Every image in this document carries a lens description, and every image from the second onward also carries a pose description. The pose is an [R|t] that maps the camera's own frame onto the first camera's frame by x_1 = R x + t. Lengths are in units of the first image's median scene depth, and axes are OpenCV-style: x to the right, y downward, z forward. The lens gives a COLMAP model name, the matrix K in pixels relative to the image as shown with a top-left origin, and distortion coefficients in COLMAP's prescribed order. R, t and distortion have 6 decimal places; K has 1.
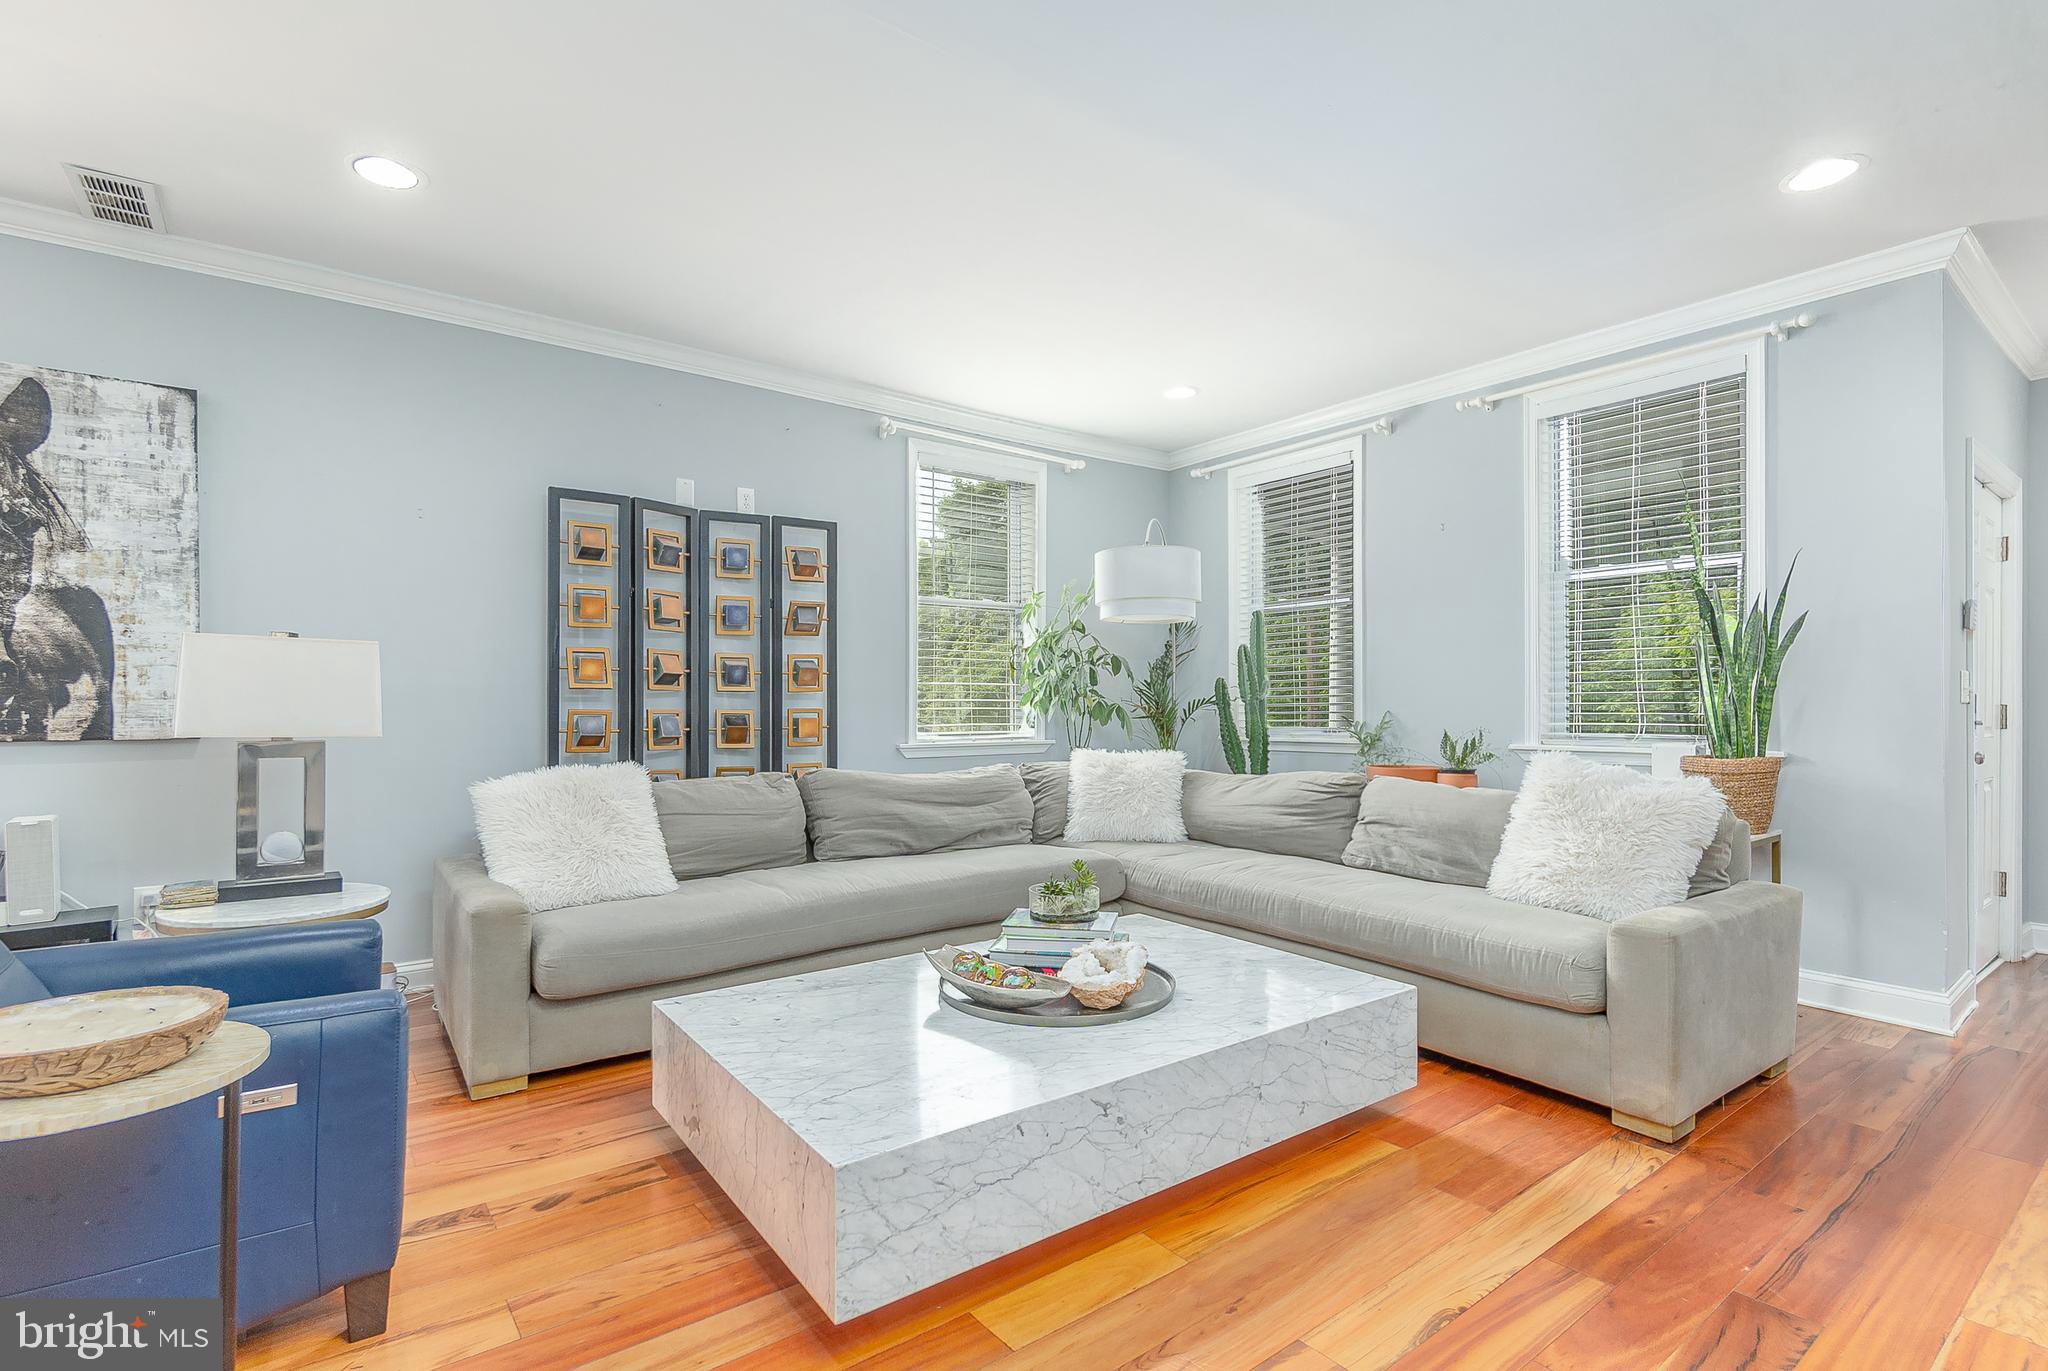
lens RADIAL K [[947.5, 0, 1038.3], [0, 947.5, 707.5], [0, 0, 1]] dist [0.000051, -0.000359]
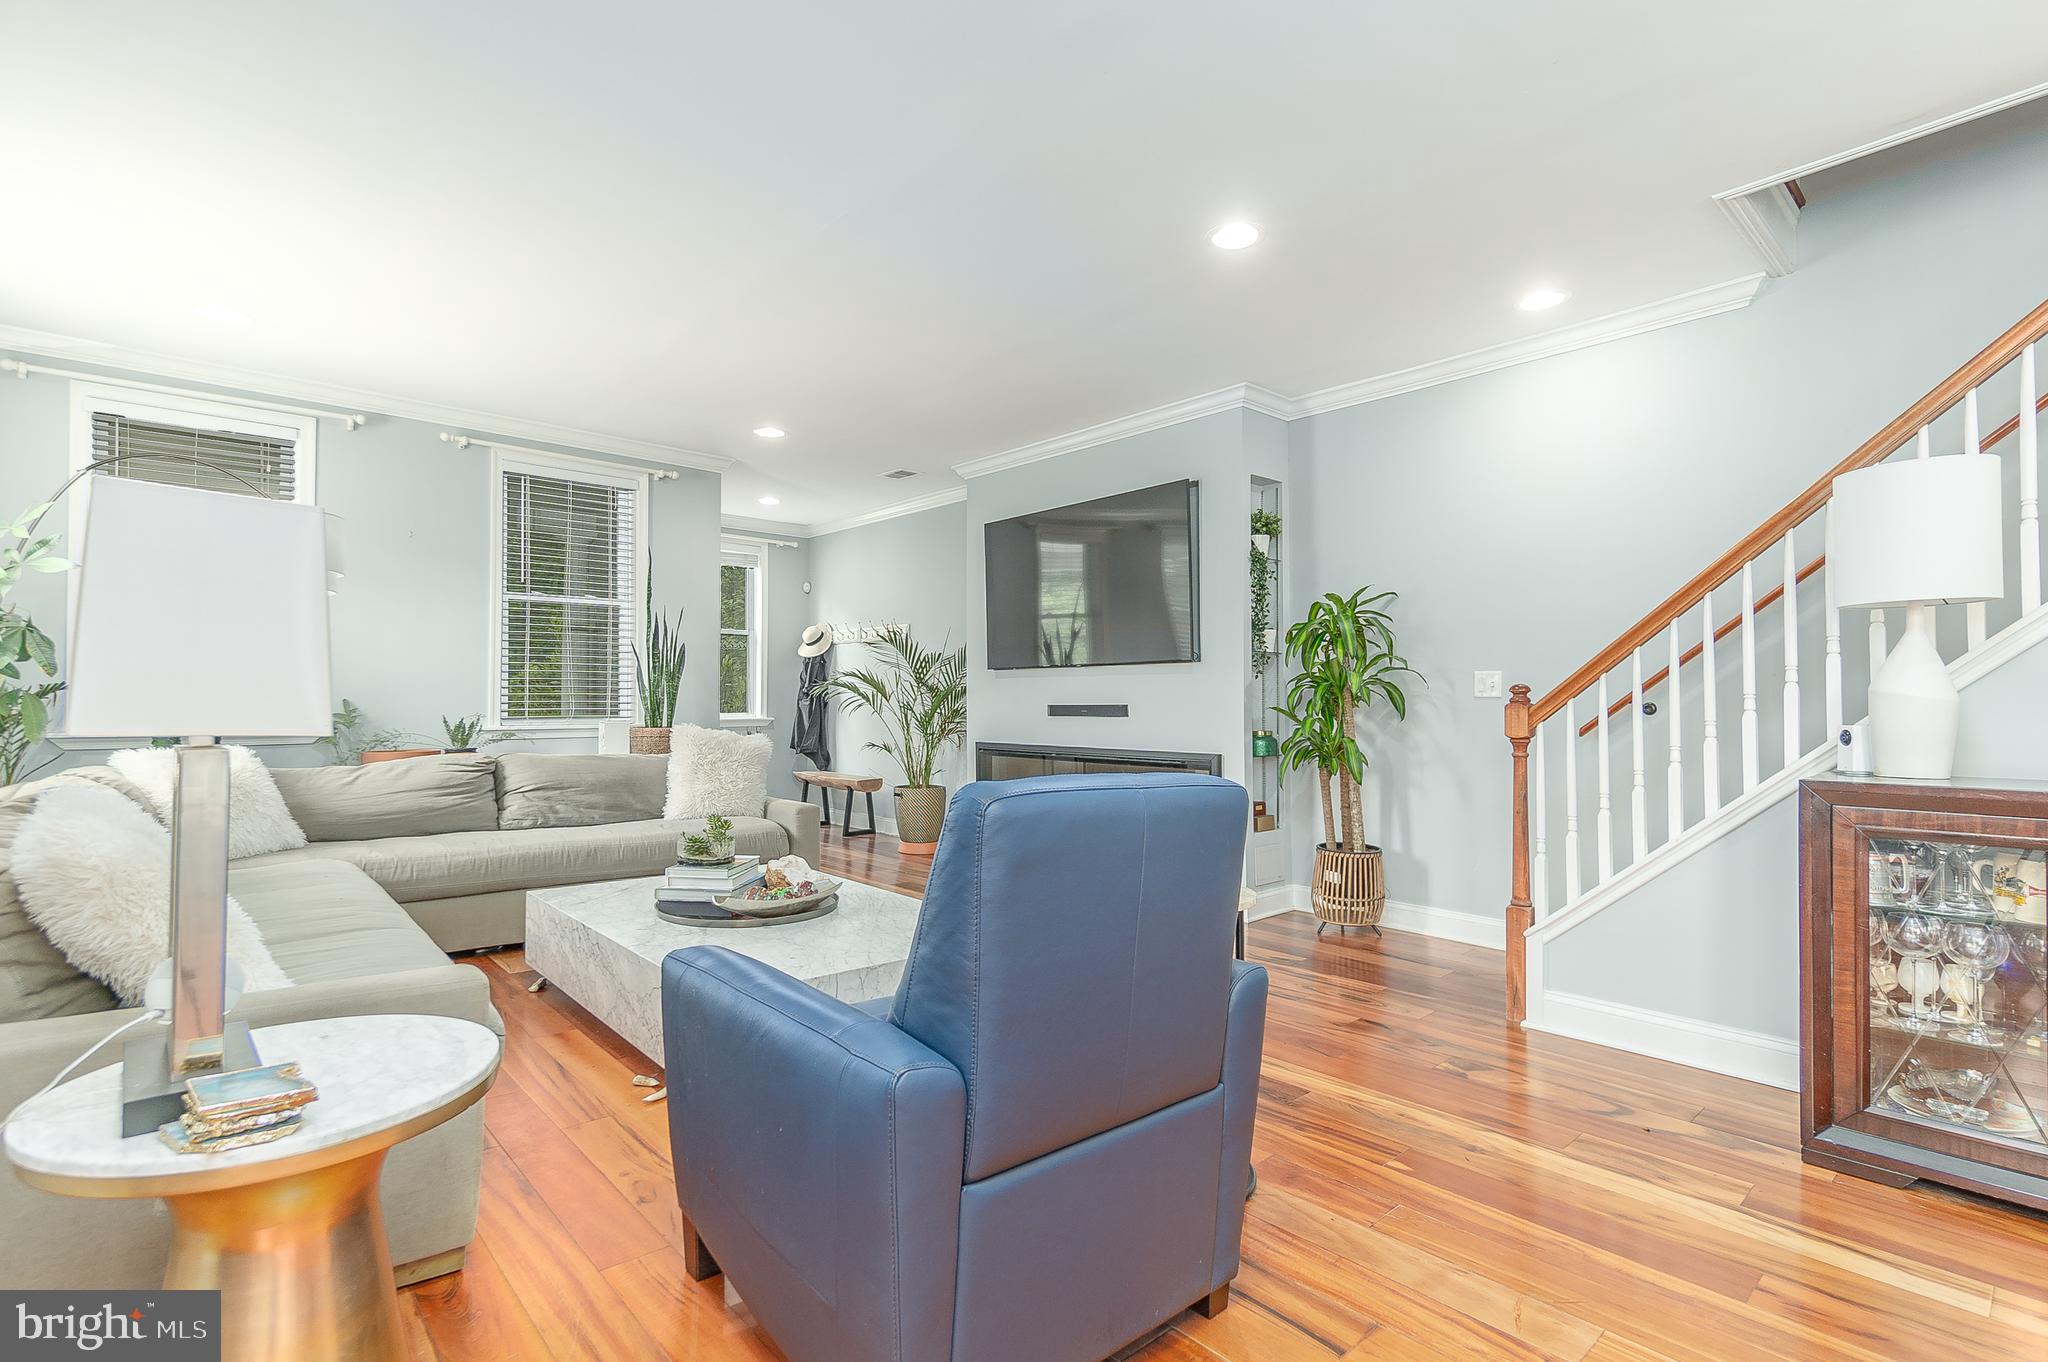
lens RADIAL K [[967.3, 0, 1015.5], [0, 967.3, 684.3], [0, 0, 1]] dist [0.003328, 0.000828]
pose [[-0.079109, 0.021785, 0.996628, -1.045587], [-0.002484, 0.999754, -0.022050, 0.011611], [-0.996863, -0.004220, -0.079035, 0.524563]]
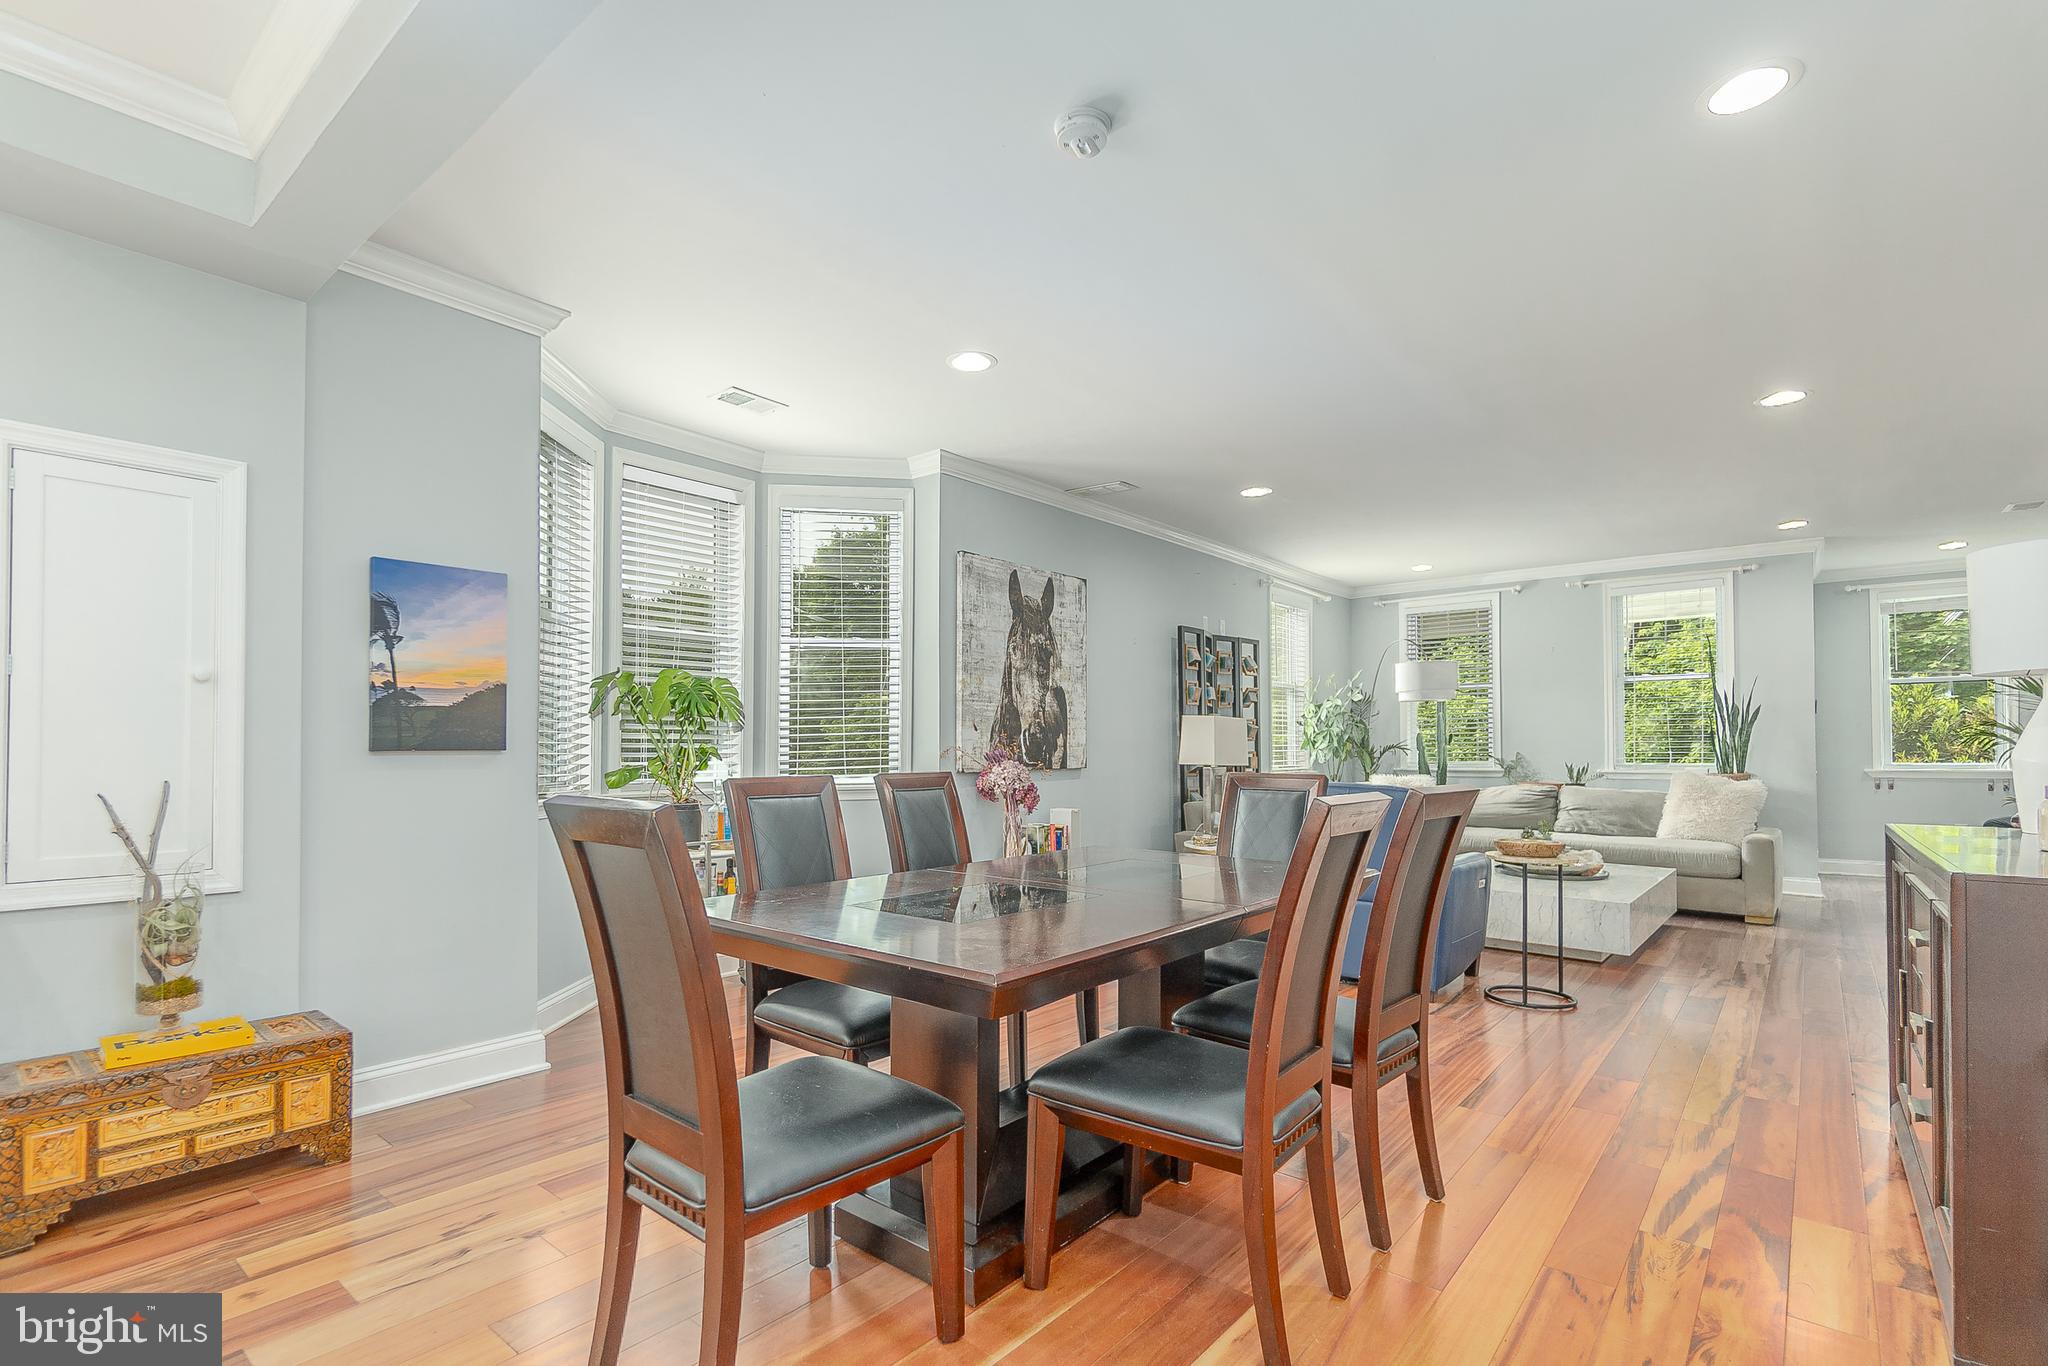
lens RADIAL K [[976.3, 0, 1007.3], [0, 976.3, 736.0], [0, 0, 1]] dist [-0.001995, 0.000113]
pose [[0.970706, 0.004948, 0.240218, -1.417986], [-0.002756, 0.999951, -0.009459, -0.010270], [-0.240253, 0.008520, 0.970673, -0.767904]]
